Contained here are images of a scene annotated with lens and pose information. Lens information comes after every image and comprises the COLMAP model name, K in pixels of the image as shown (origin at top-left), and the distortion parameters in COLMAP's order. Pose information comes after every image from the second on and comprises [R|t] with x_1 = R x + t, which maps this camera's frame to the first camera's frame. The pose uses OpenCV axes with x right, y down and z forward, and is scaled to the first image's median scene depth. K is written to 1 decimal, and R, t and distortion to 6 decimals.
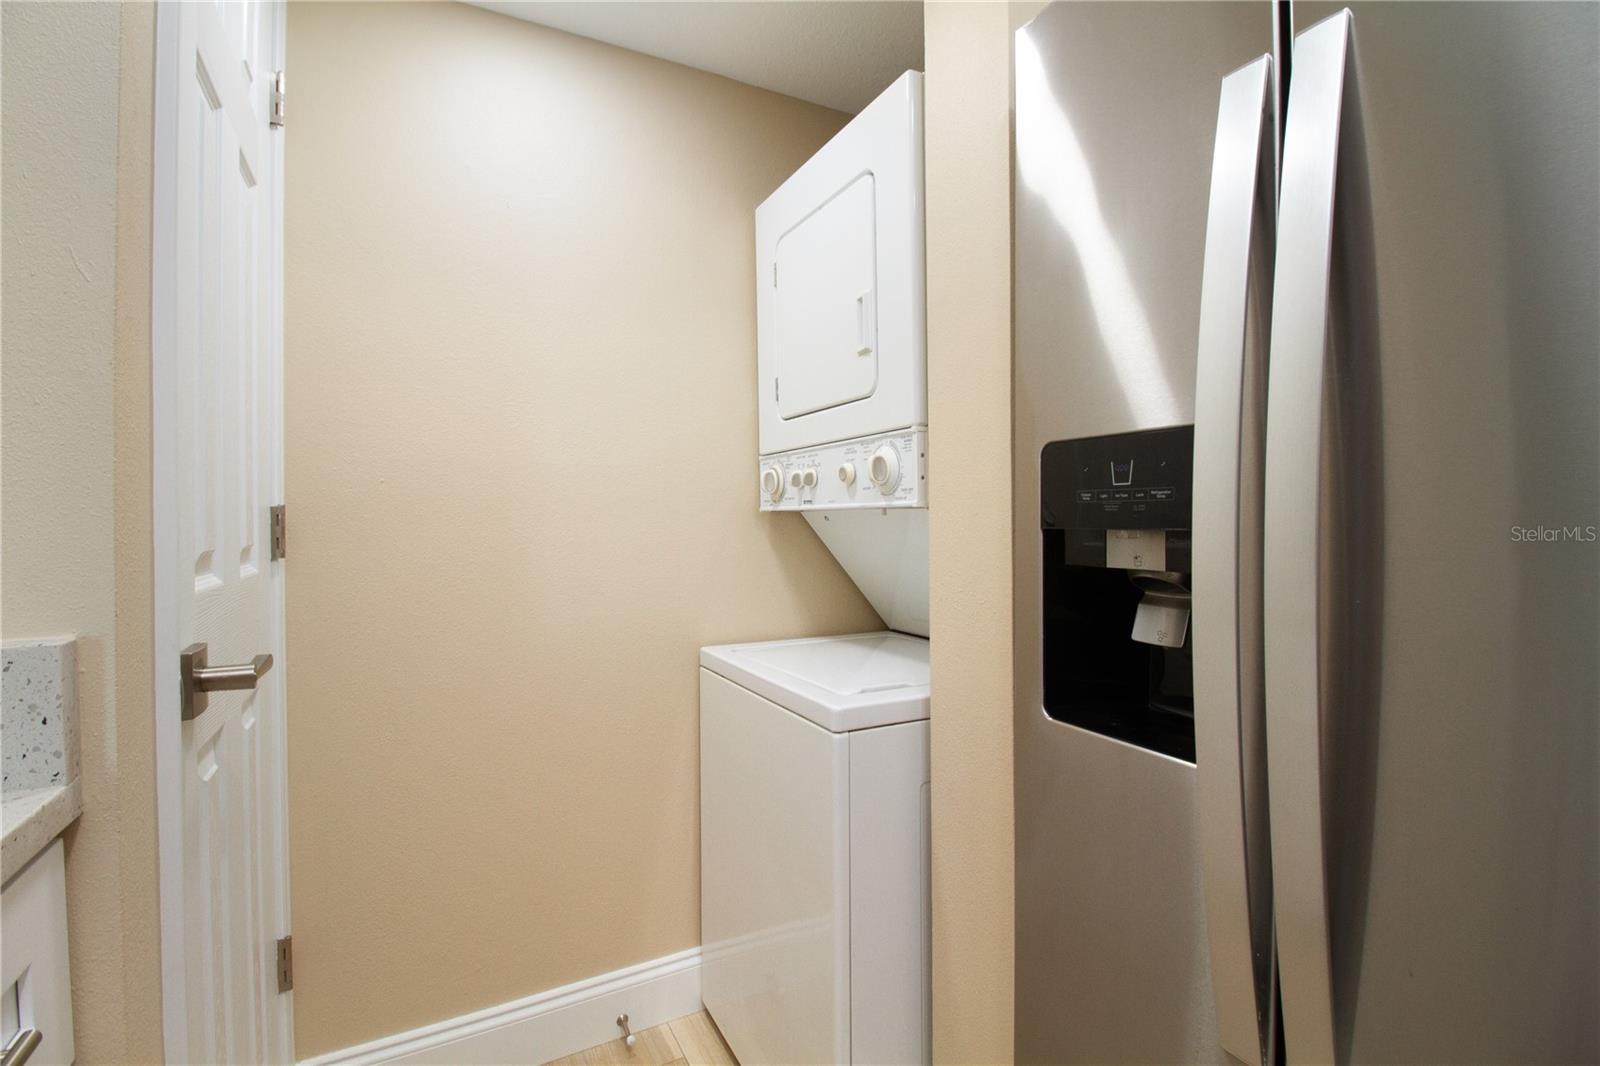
lens RADIAL K [[737.3, 0, 801.3], [0, 737.3, 521.4], [0, 0, 1]] dist [-0.002863, -0.000537]
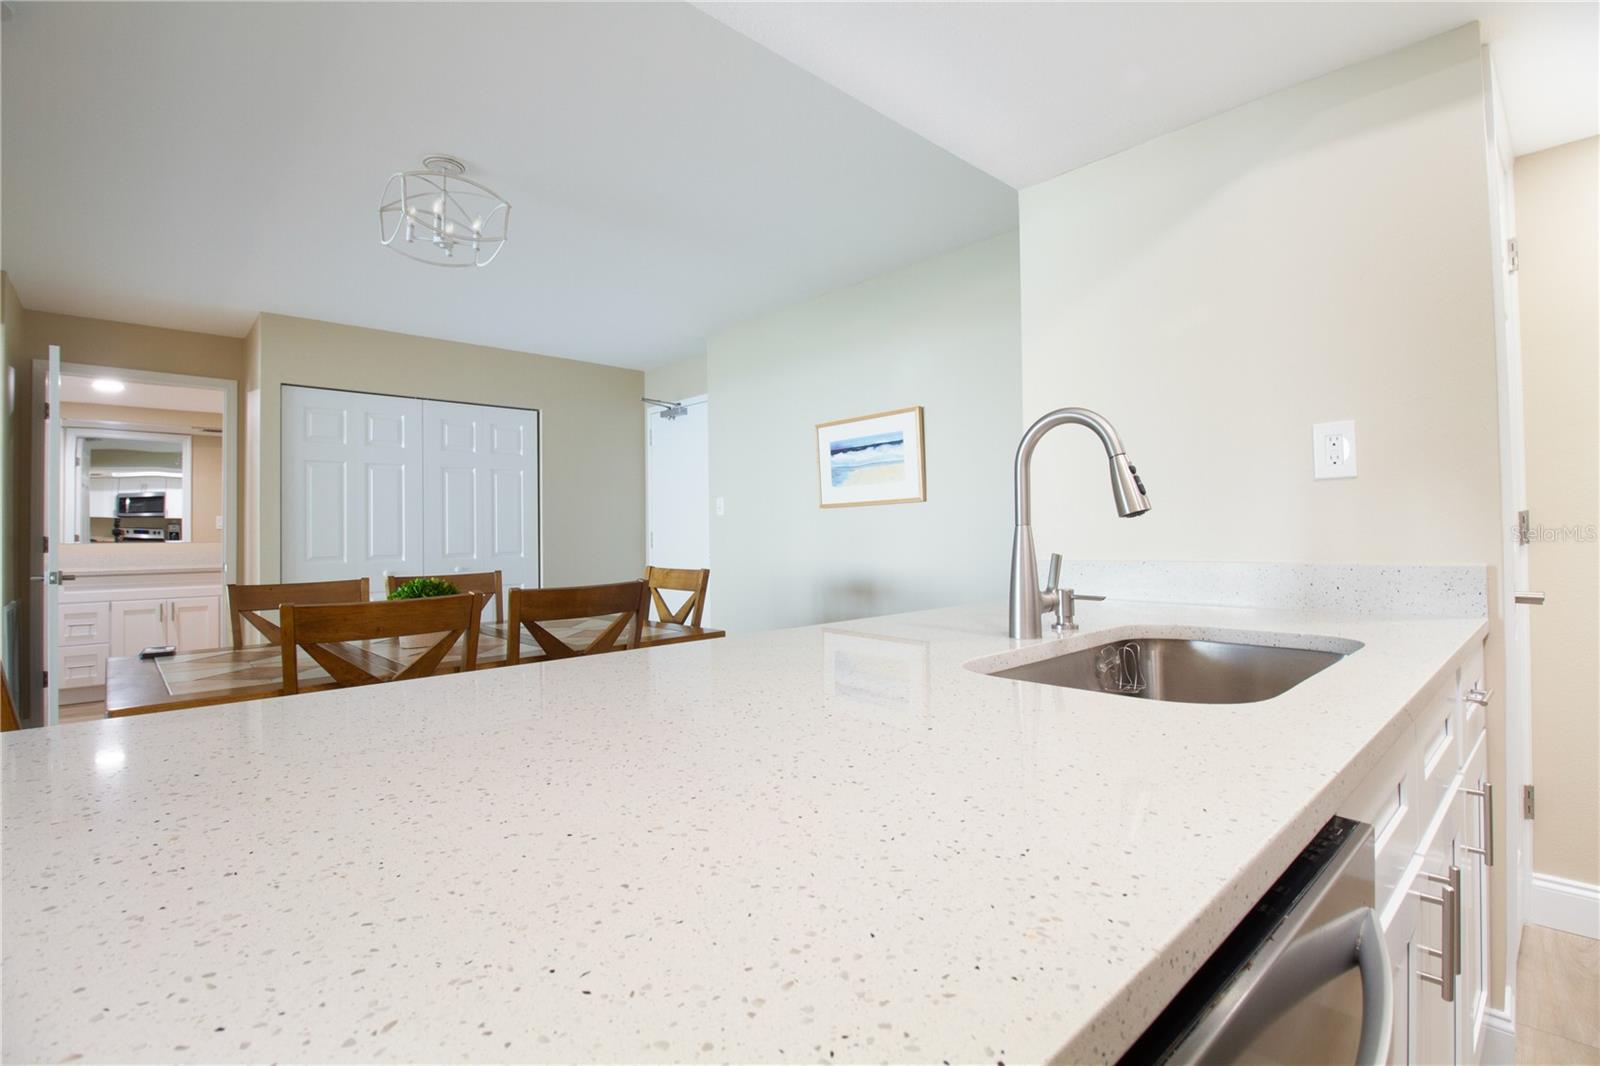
lens RADIAL K [[741.2, 0, 799.2], [0, 741.2, 524.2], [0, 0, 1]] dist [-0.011381, -0.009046]
pose [[0.254519, -0.010360, -0.967012, 0.426413], [0.012063, 0.999899, -0.007538, 0.000238], [0.966993, -0.009746, 0.254618, -0.957519]]
